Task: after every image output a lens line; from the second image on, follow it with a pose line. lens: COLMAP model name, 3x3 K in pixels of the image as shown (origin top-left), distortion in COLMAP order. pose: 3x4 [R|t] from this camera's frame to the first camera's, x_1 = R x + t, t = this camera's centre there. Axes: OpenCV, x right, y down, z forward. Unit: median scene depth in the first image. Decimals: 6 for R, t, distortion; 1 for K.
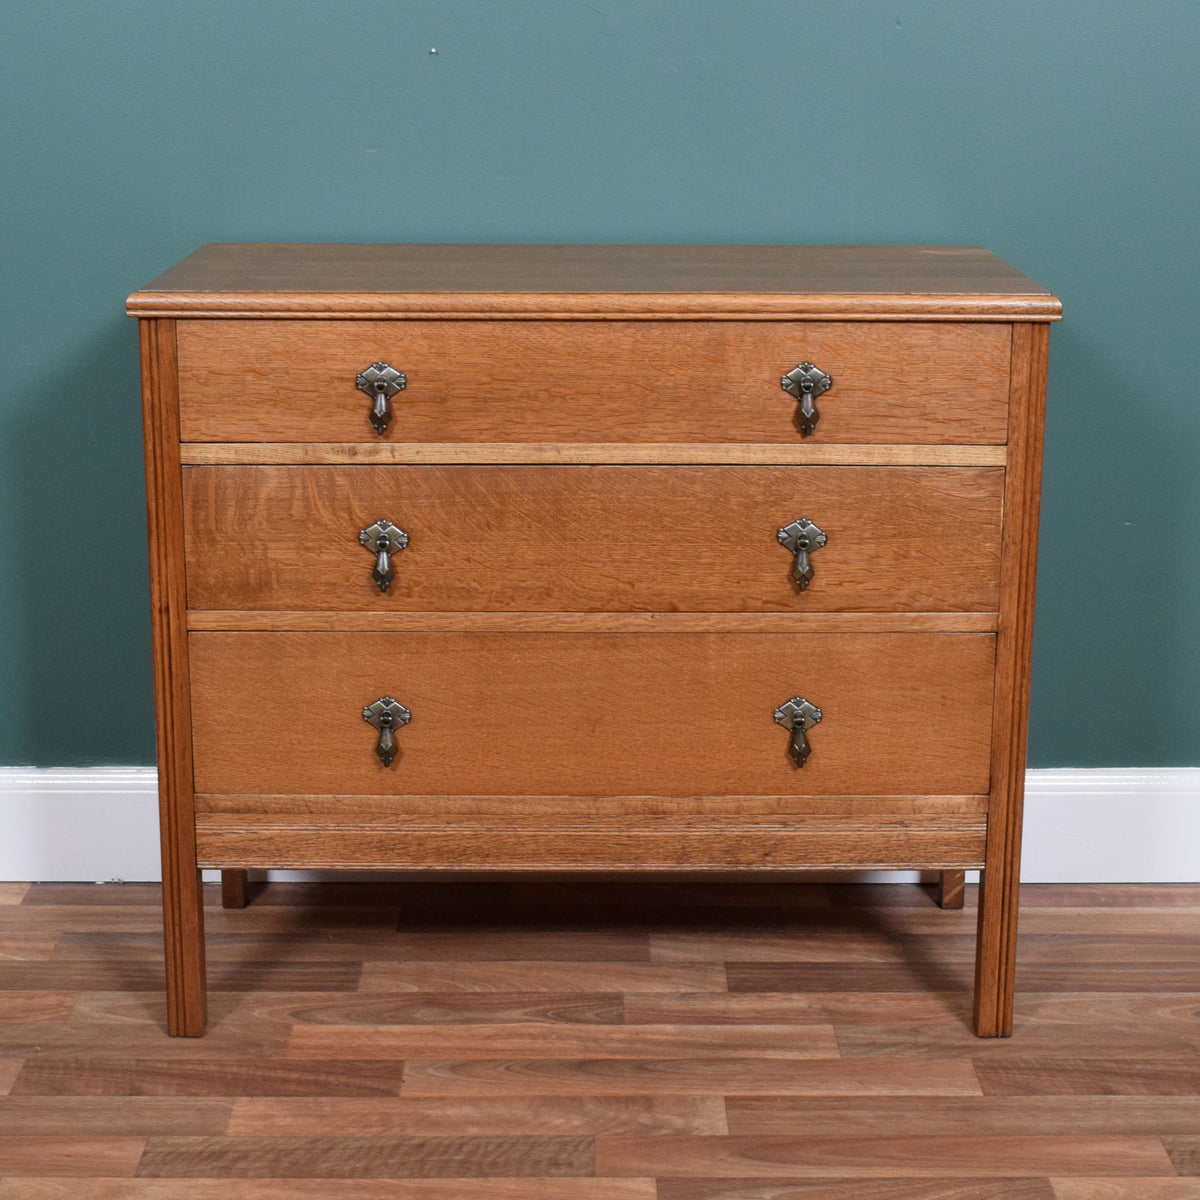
lens RADIAL K [[2435.5, 0, 603.4], [0, 2435.5, 599.5], [0, 0, 1]] dist [-0.016778, 0.000000]
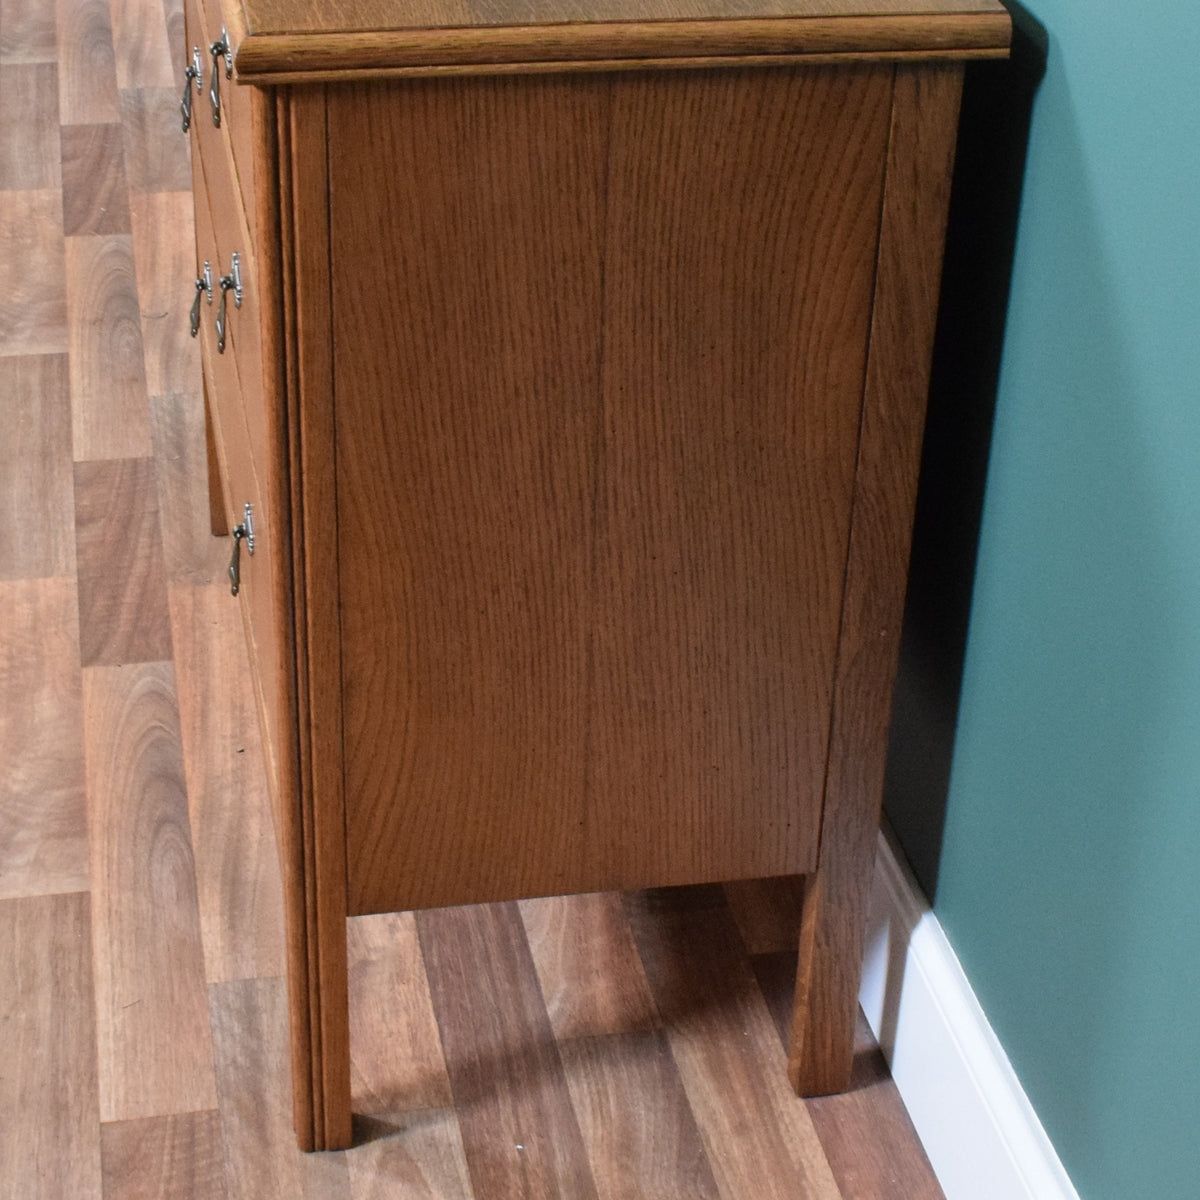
lens RADIAL K [[2435.5, 0, 535.7], [0, 2435.5, 605.4], [0, 0, 1]] dist [-0.016778, 0.000000]
pose [[0.170080, 0.515446, -0.839874, 0.672018], [-0.281232, 0.842235, 0.459944, -0.268326], [0.944448, 0.157973, 0.288207, 0.881773]]
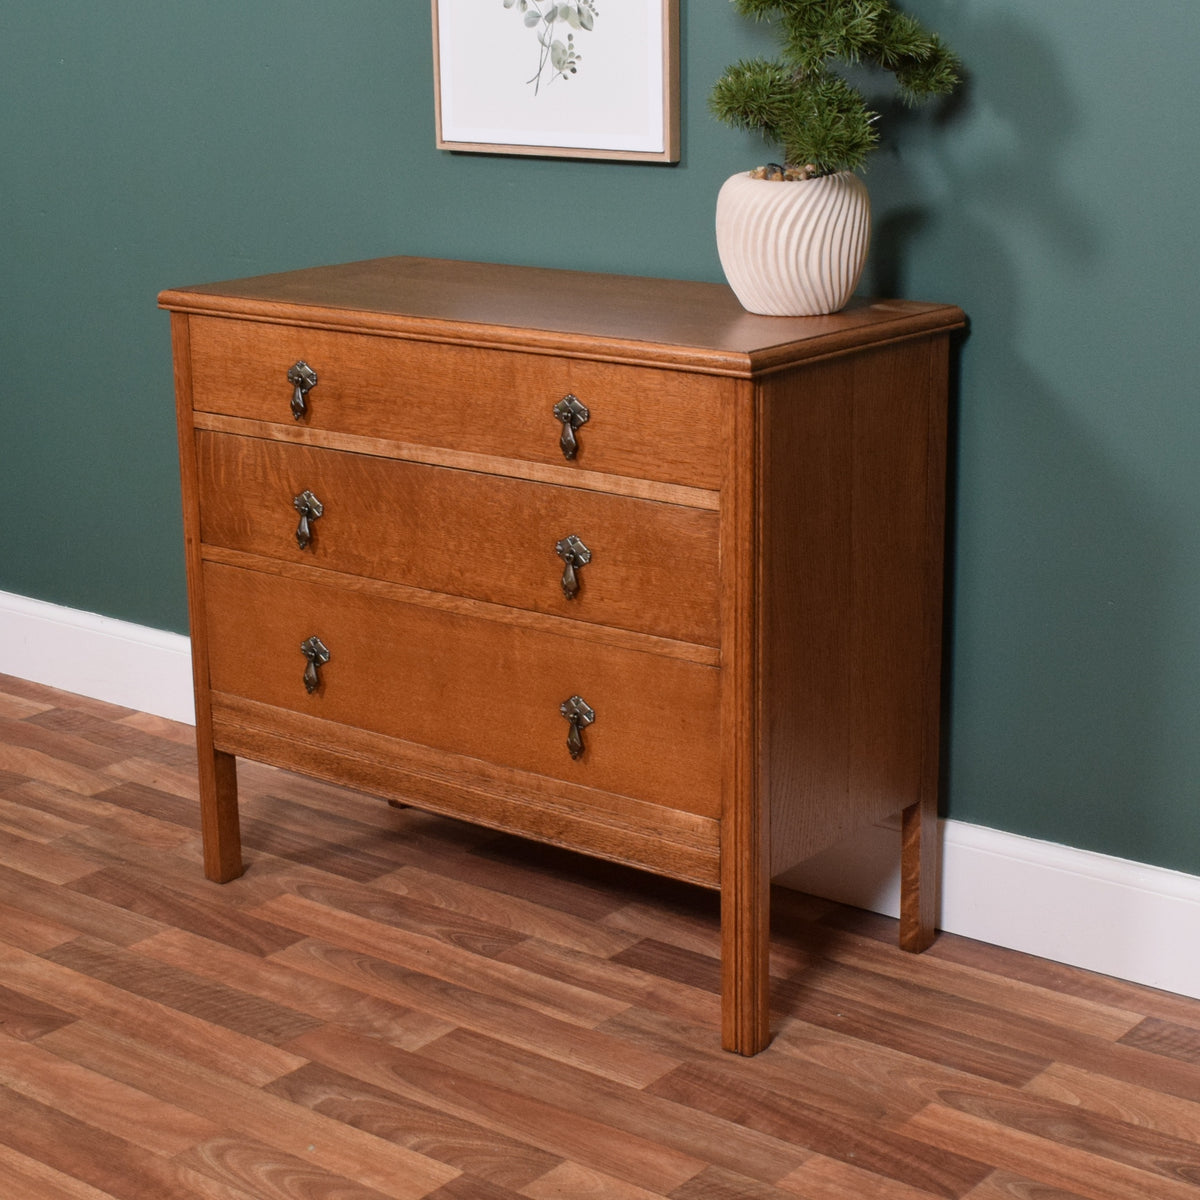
lens RADIAL K [[2366.9, 0, 574.2], [0, 2366.9, 631.0], [0, 0, 1]] dist [-0.017153, 0.000000]
pose [[0.768855, 0.157897, -0.619621, 0.738829], [-0.146452, 0.986757, 0.069729, -0.063878], [0.622426, 0.037133, 0.781798, 0.154825]]
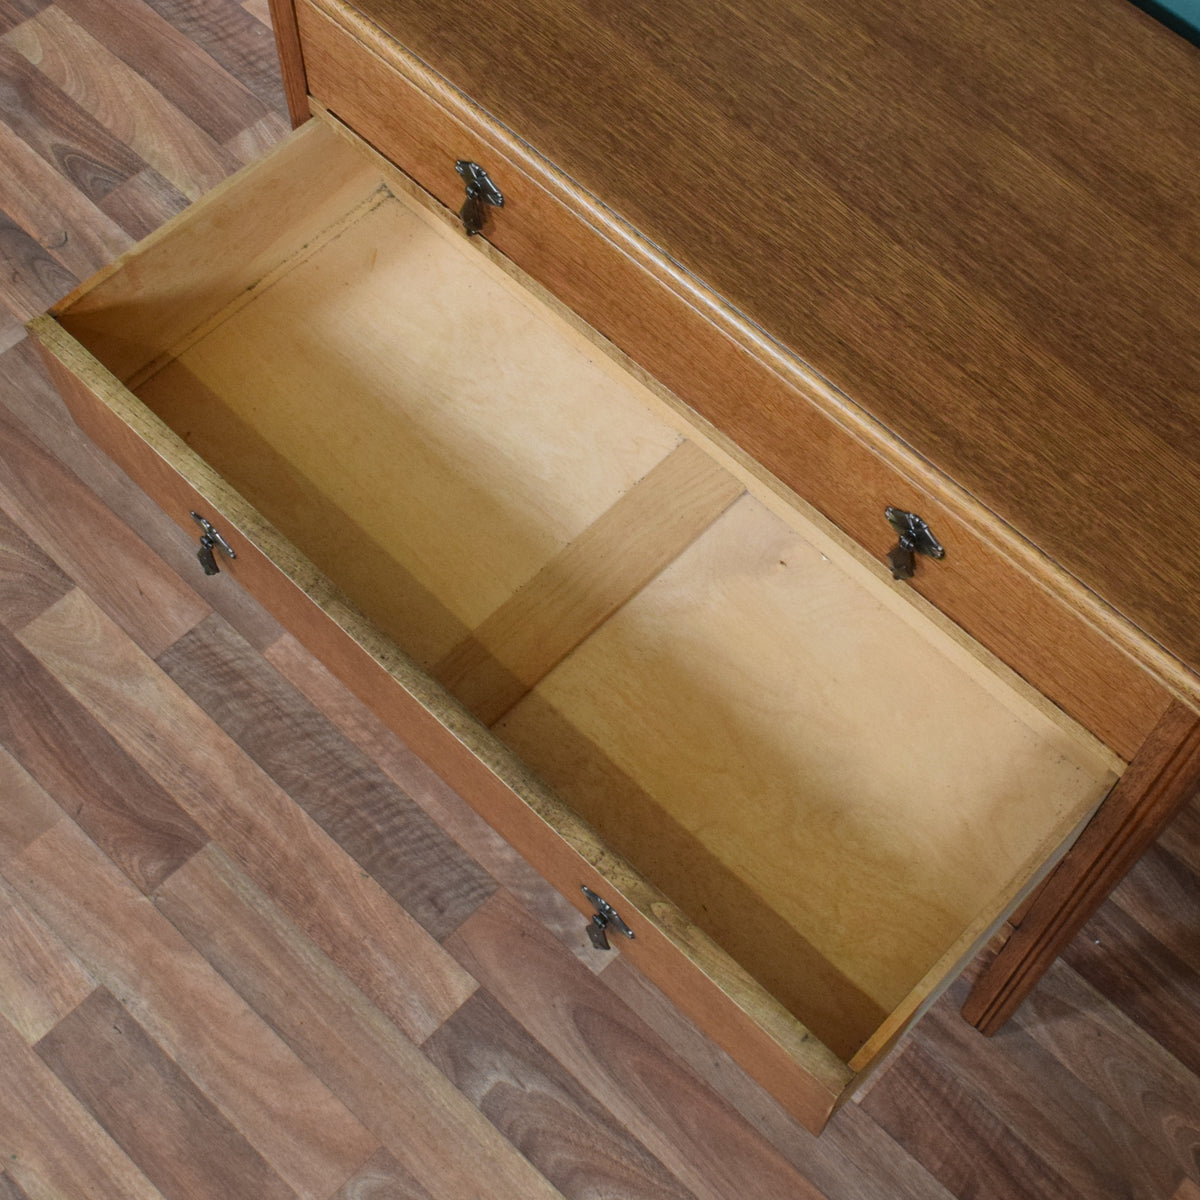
lens RADIAL K [[1865.5, 0, 689.9], [0, 1865.5, 529.2], [0, 0, 1]] dist [-0.011115, 0.000000]
pose [[0.724389, 0.618160, -0.305187, 0.188669], [-0.230952, 0.634710, 0.737431, -0.441909], [0.649556, -0.463703, 0.602542, 0.621066]]
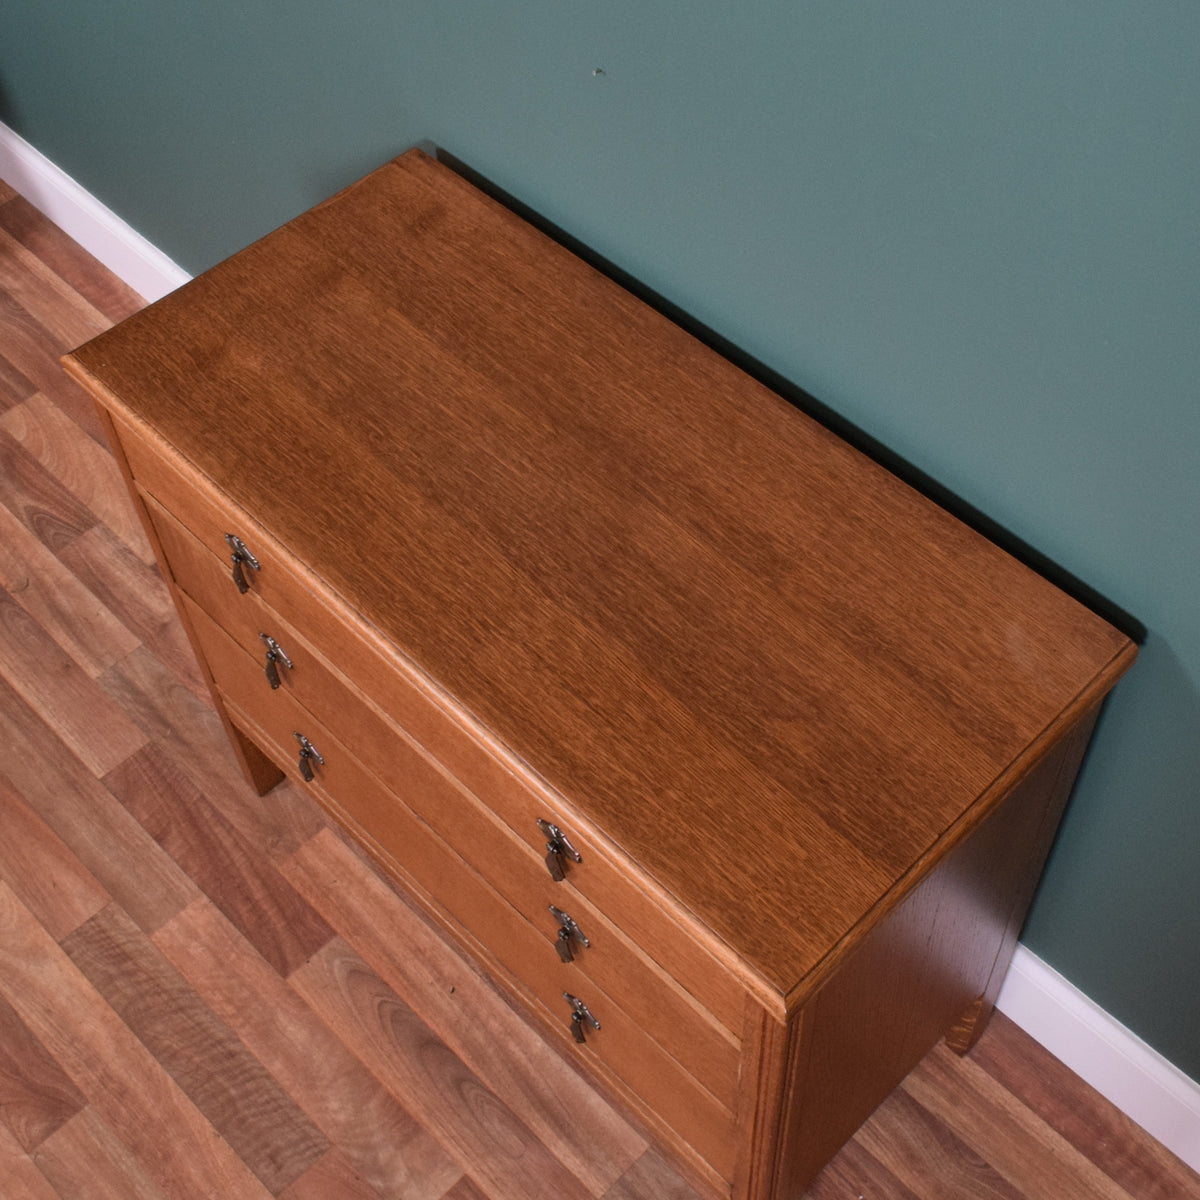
lens RADIAL K [[1674.6, 0, 664.7], [0, 1674.6, 537.1], [0, 0, 1]] dist [-0.010676, 0.000000]
pose [[0.710018, 0.546350, -0.444271, 0.288419], [-0.170569, 0.745549, 0.644254, -0.507888], [0.683214, -0.381653, 0.622543, 0.688640]]
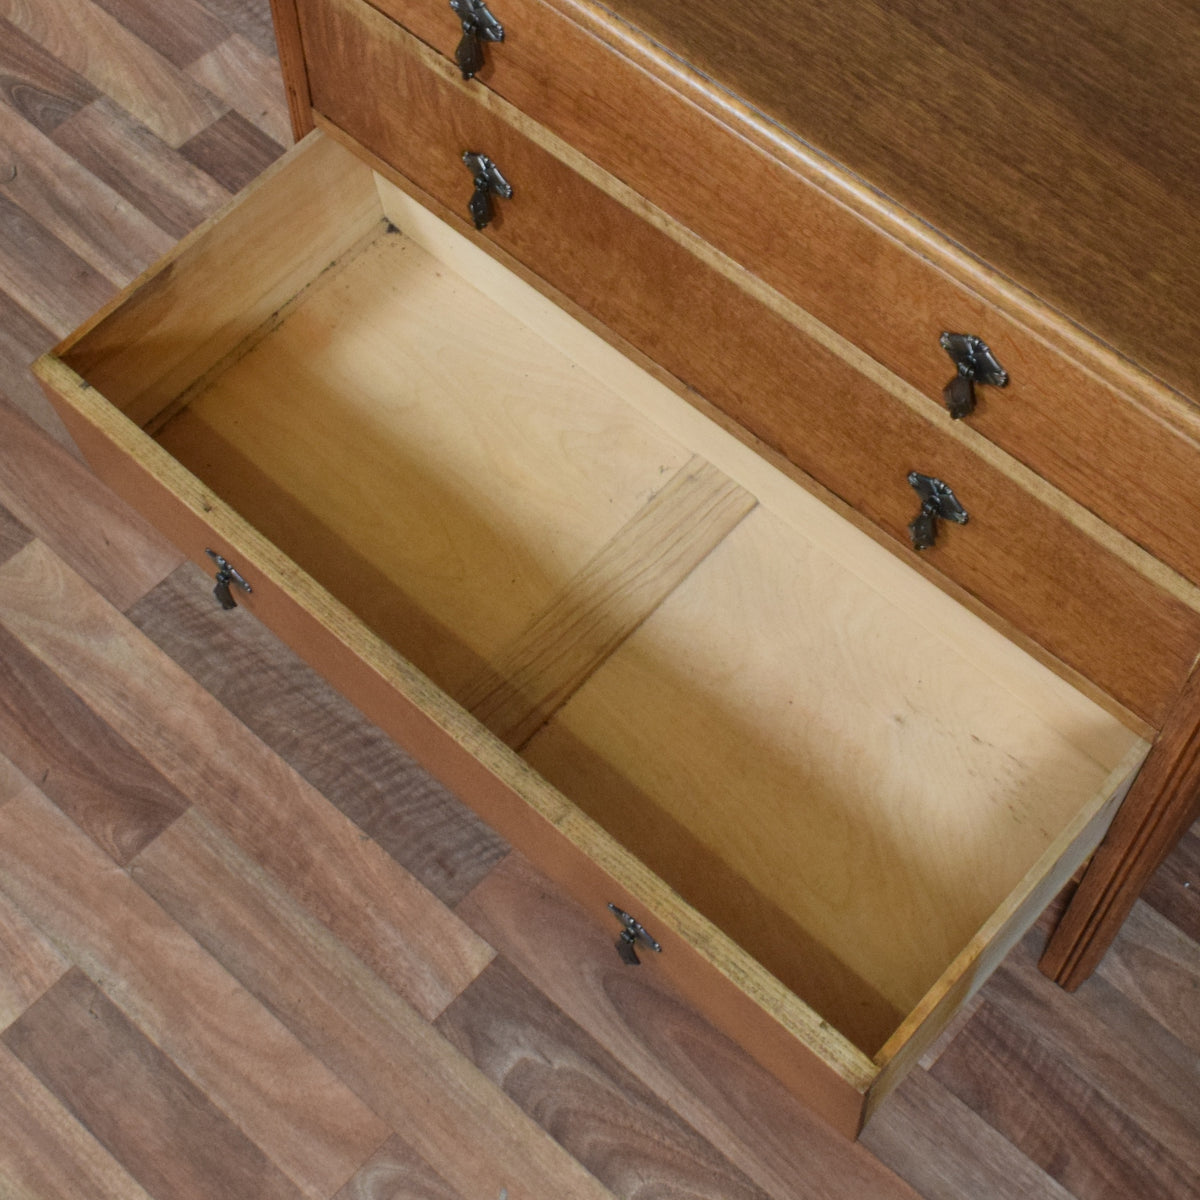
lens RADIAL K [[2055.4, 0, 665.6], [0, 2055.4, 480.0], [0, 0, 1]] dist [-0.013197, 0.000000]
pose [[0.742767, 0.573028, -0.346318, 0.213662], [-0.199845, 0.683401, 0.702158, -0.400154], [0.639031, -0.452330, 0.622124, 0.591271]]
